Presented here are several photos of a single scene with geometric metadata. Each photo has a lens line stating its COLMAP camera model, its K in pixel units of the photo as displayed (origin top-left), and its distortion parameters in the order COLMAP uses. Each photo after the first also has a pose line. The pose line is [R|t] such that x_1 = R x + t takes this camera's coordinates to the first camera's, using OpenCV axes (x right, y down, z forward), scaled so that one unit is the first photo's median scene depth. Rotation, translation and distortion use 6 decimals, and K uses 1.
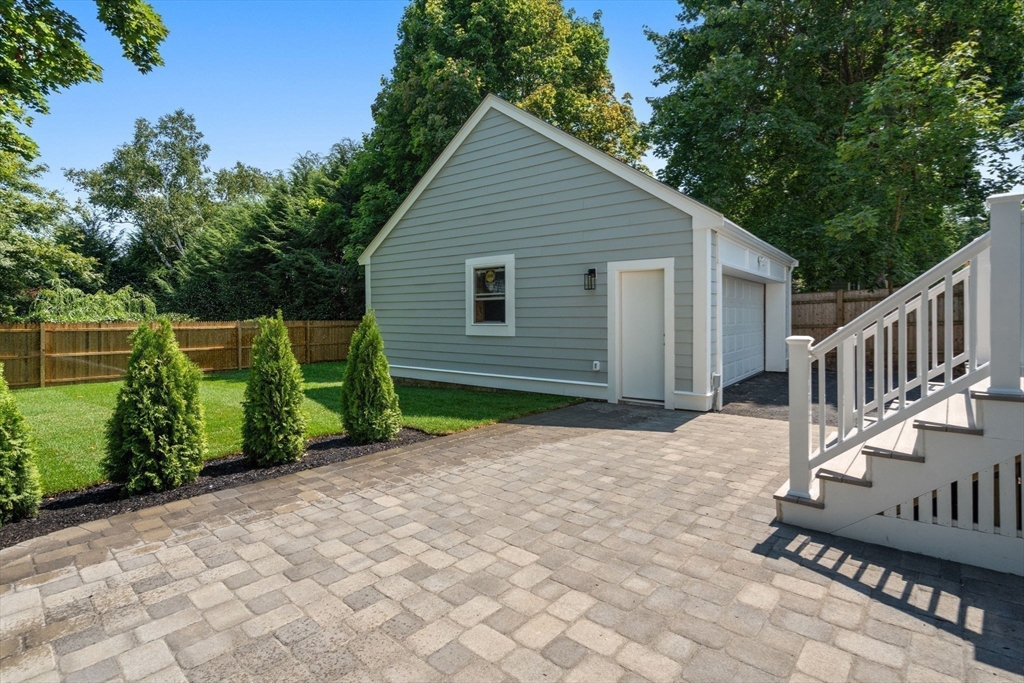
lens RADIAL K [[490.6, 0, 515.6], [0, 490.6, 322.6], [0, 0, 1]] dist [-0.003353, 0.000339]
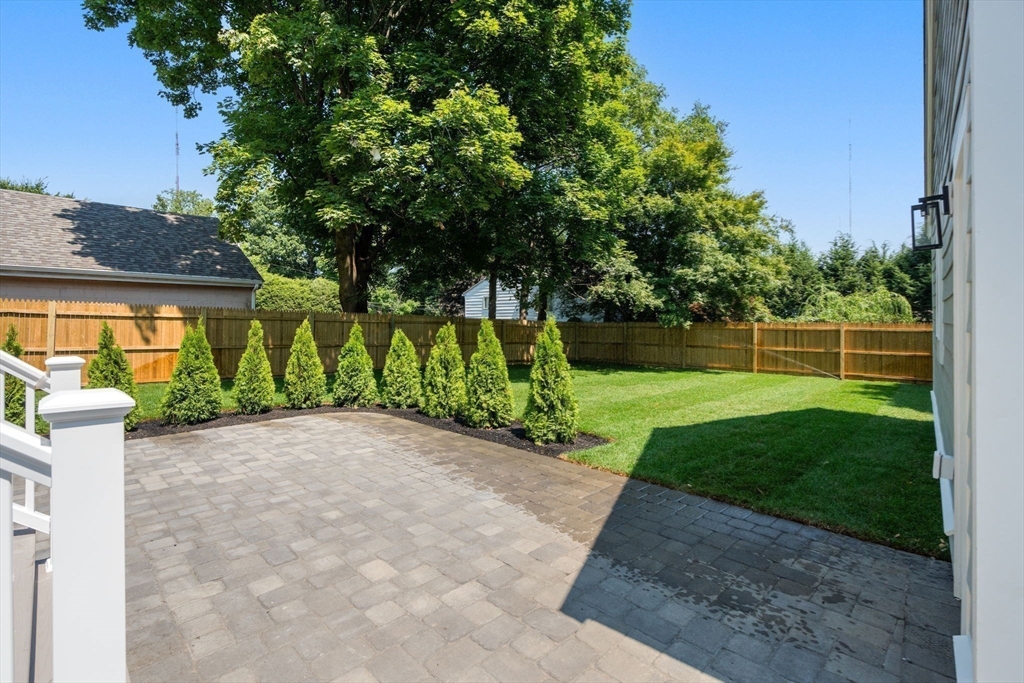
lens RADIAL K [[474.1, 0, 504.5], [0, 474.1, 320.7], [0, 0, 1]] dist [-0.003394, 0.000090]
pose [[-0.079575, 0.004438, -0.996819, 1.164316], [-0.002748, 0.999985, 0.004671, -0.029845], [0.996825, 0.003111, -0.079562, 1.607536]]
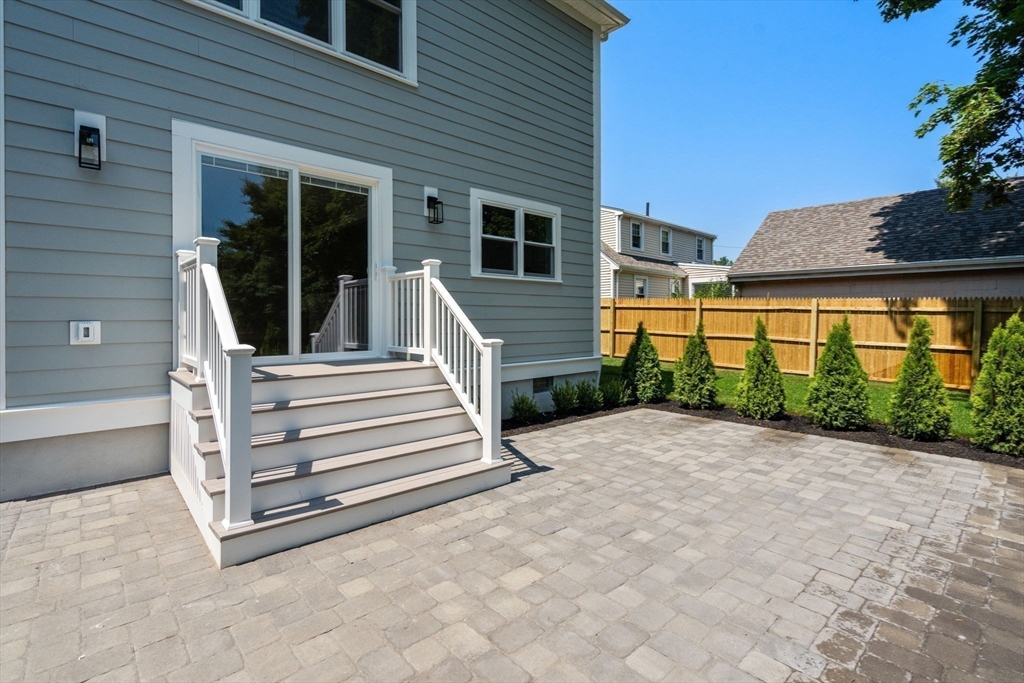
lens RADIAL K [[474.1, 0, 504.5], [0, 474.1, 320.7], [0, 0, 1]] dist [-0.003394, 0.000090]
pose [[-0.993276, 0.008295, 0.115470, 0.369803], [0.009894, 0.999863, 0.013281, -0.036763], [-0.115344, 0.014335, -0.993222, 2.071585]]
